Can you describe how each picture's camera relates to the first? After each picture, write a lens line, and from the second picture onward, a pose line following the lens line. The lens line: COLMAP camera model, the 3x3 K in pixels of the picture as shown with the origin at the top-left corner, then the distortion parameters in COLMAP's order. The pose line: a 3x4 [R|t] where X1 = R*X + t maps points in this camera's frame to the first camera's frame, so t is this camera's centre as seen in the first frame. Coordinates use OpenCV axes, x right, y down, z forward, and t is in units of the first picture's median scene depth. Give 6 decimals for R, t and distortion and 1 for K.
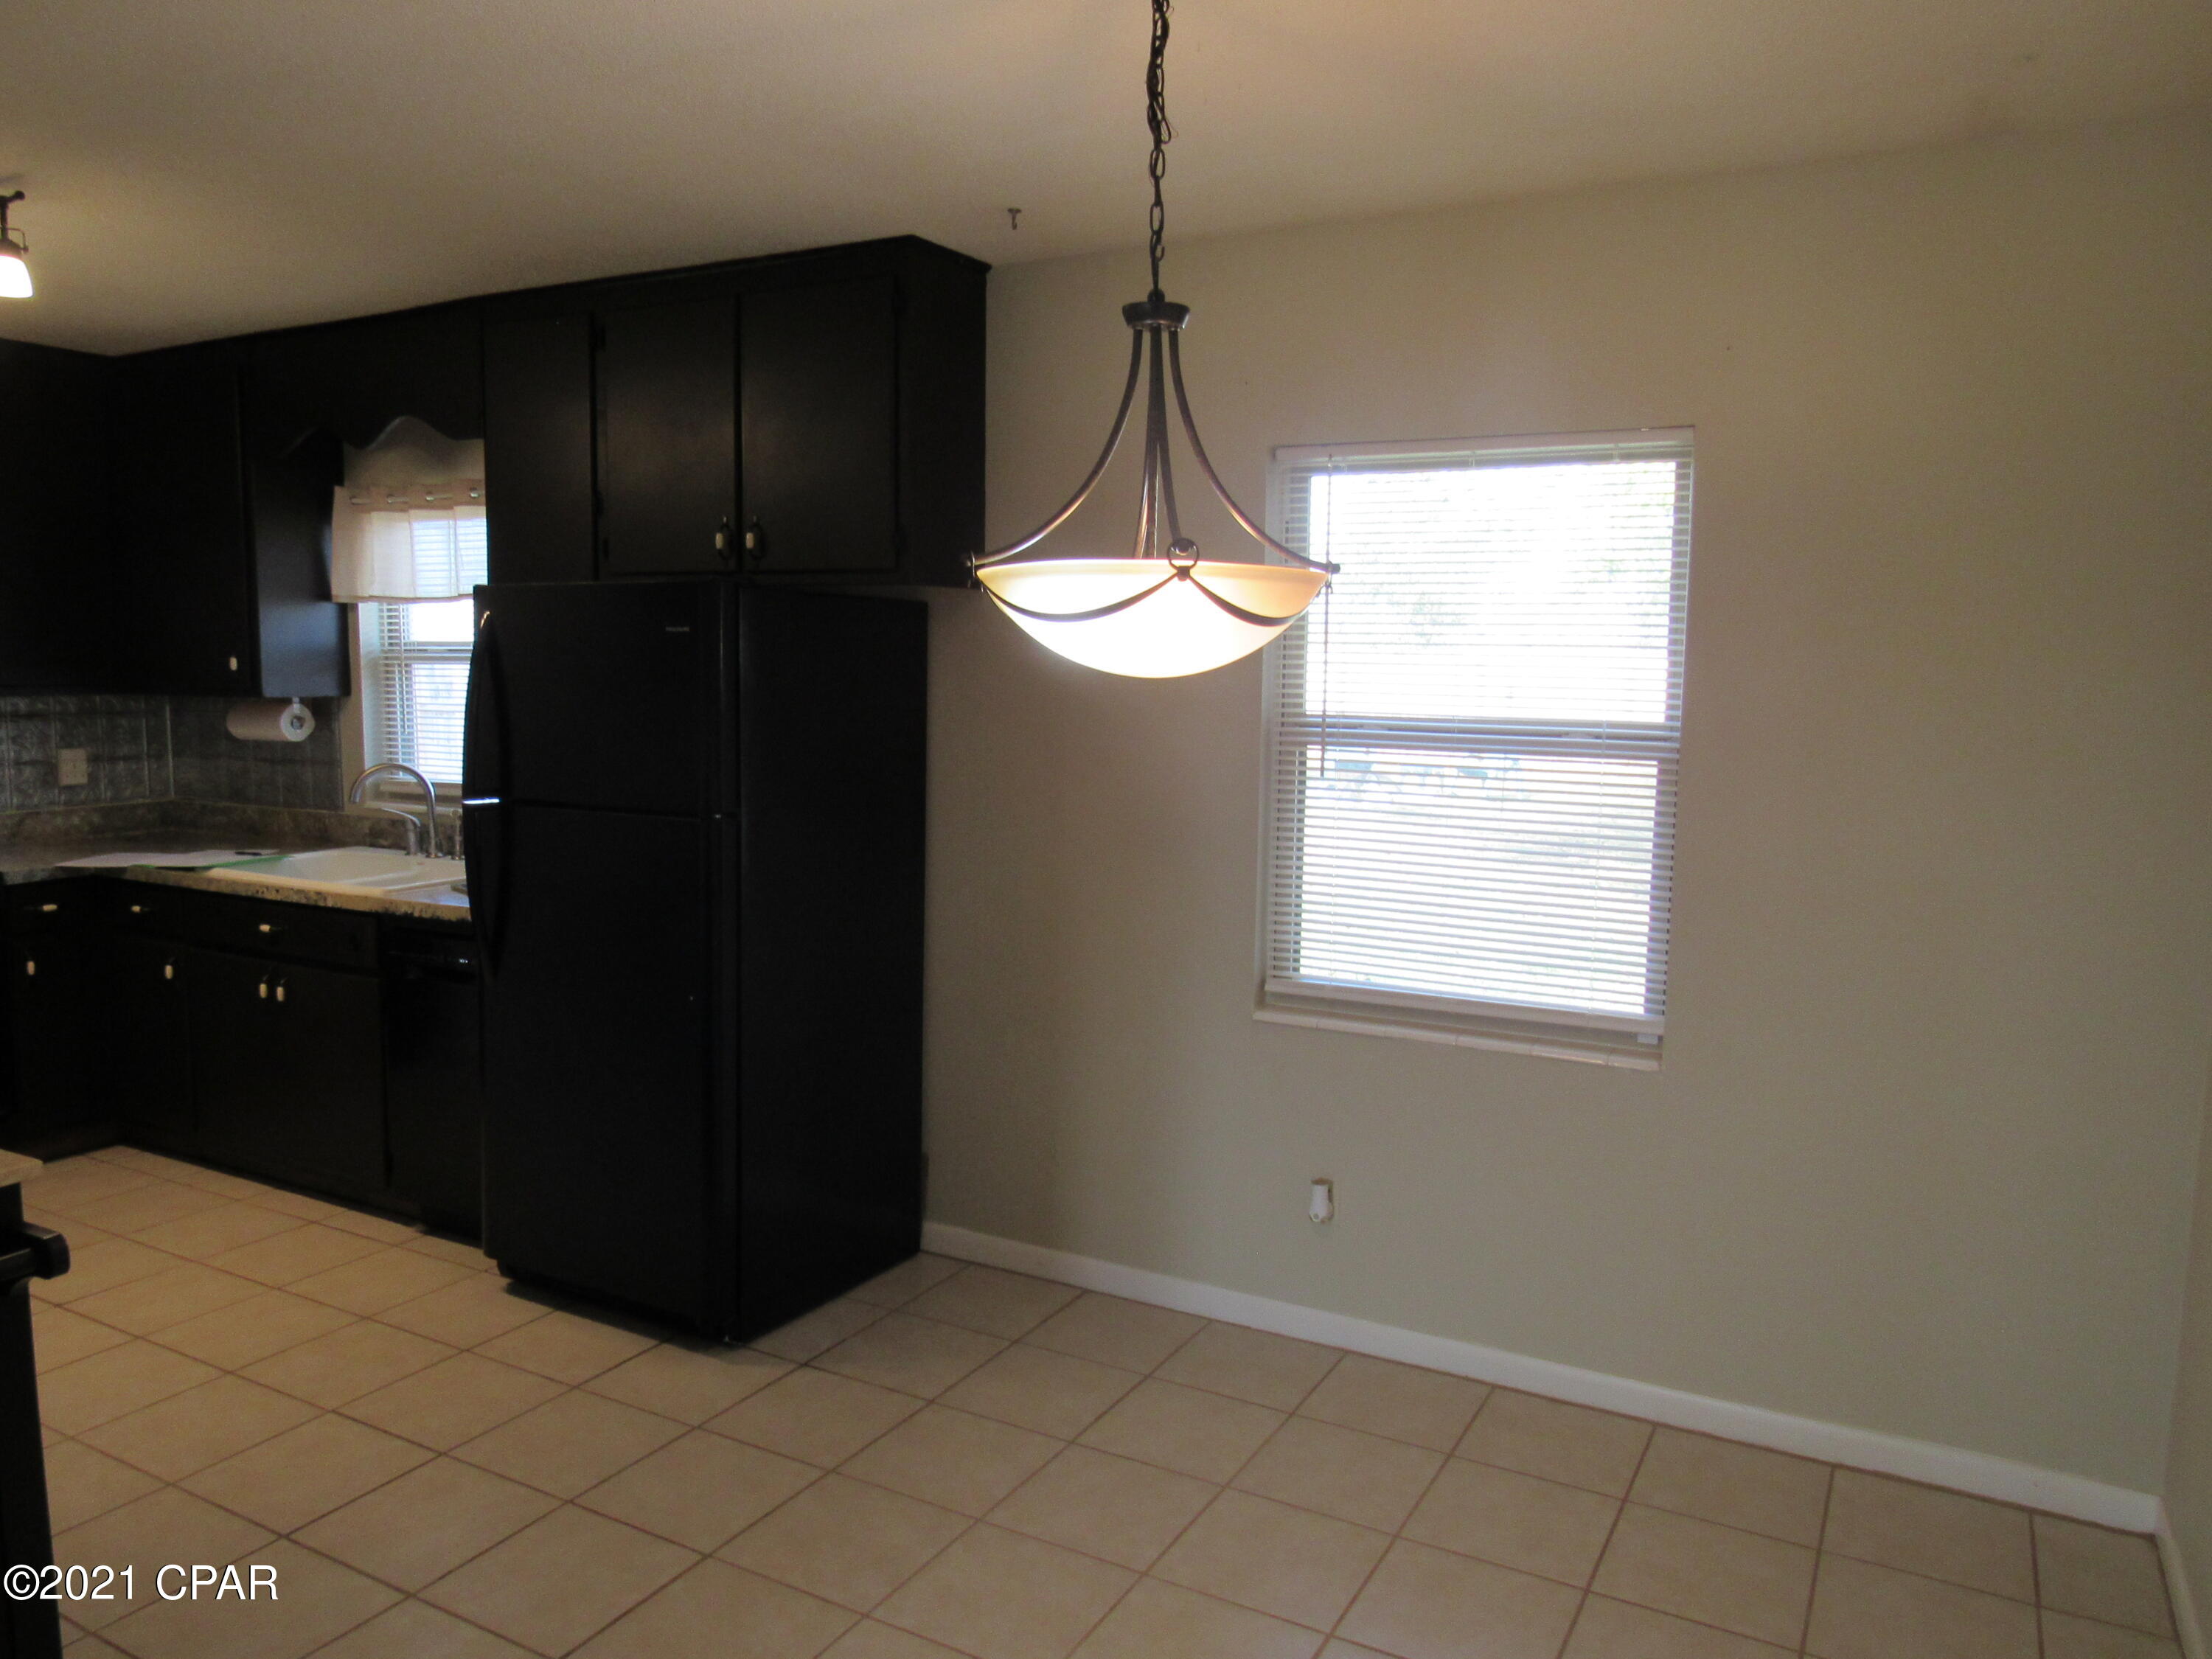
lens RADIAL K [[1573.2, 0, 1109.2], [0, 1573.2, 817.3], [0, 0, 1]] dist [0.002537, -0.039275]
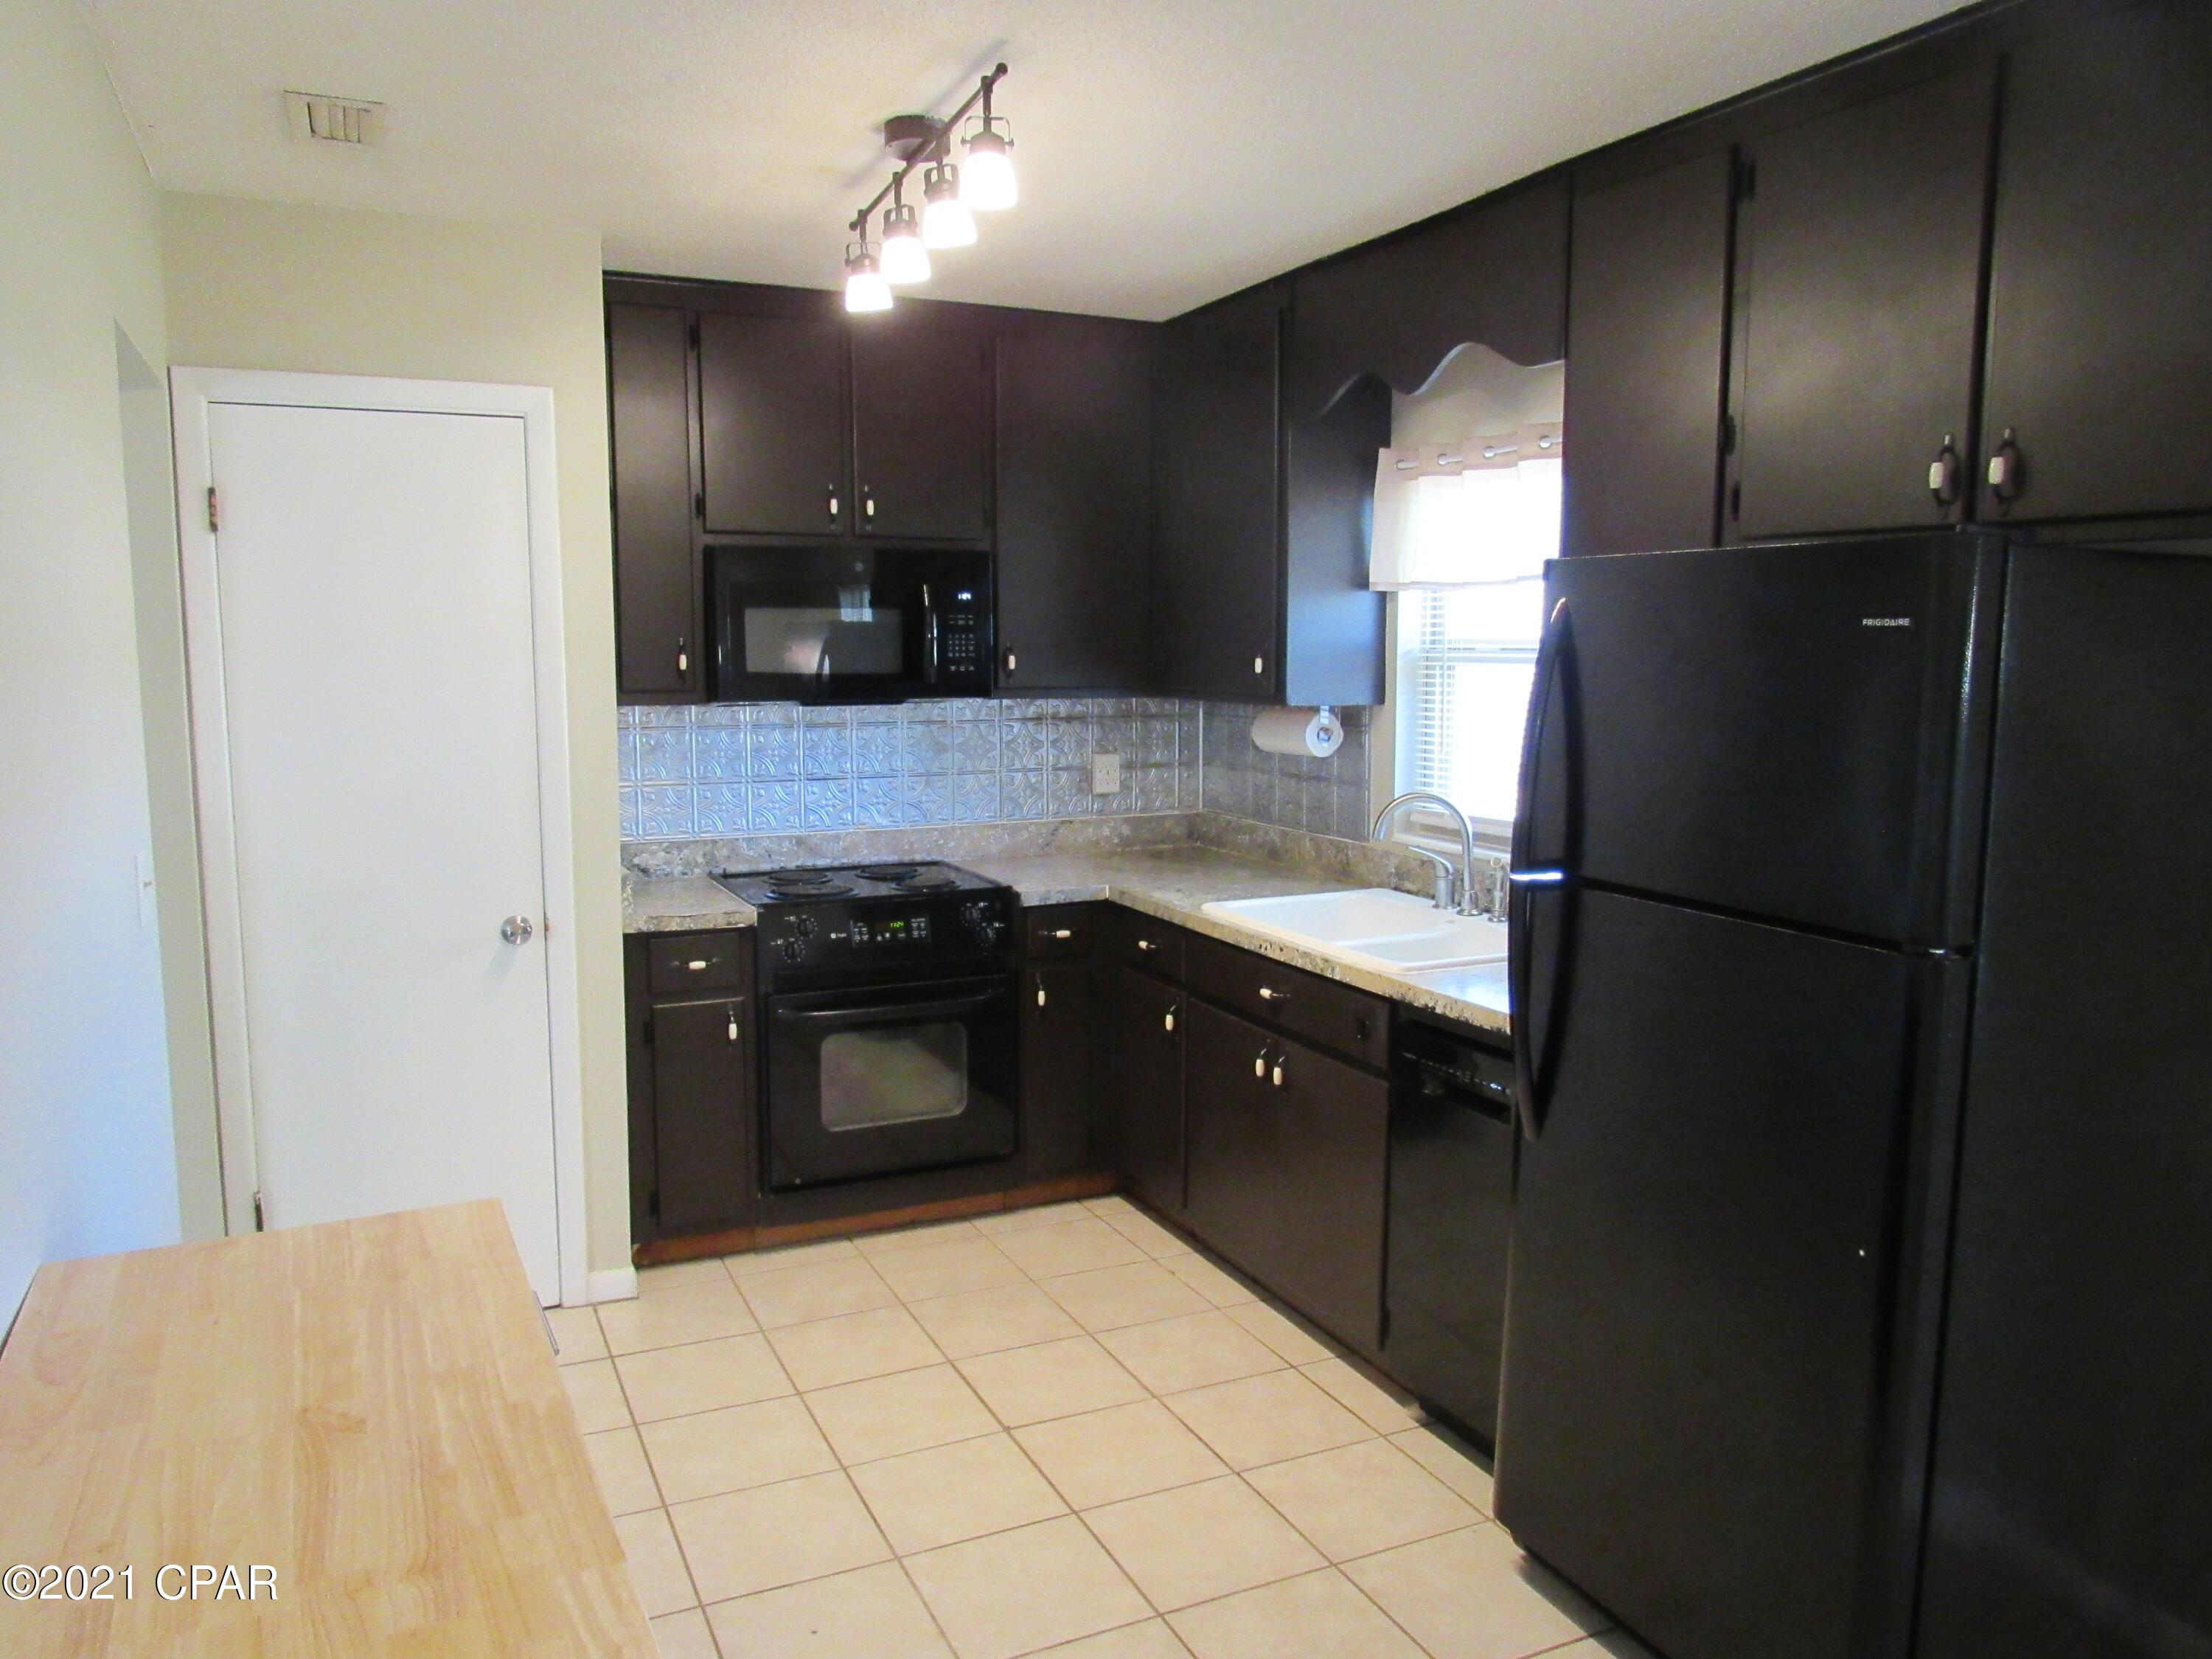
lens RADIAL K [[1619.4, 0, 1106.0], [0, 1619.4, 829.5], [0, 0, 1]] dist [-0.007106, -0.020857]
pose [[0.807368, 0.062126, -0.586768, -0.099982], [-0.054567, 0.998041, 0.030589, -0.030394], [0.587519, 0.007322, 0.809177, 0.231412]]
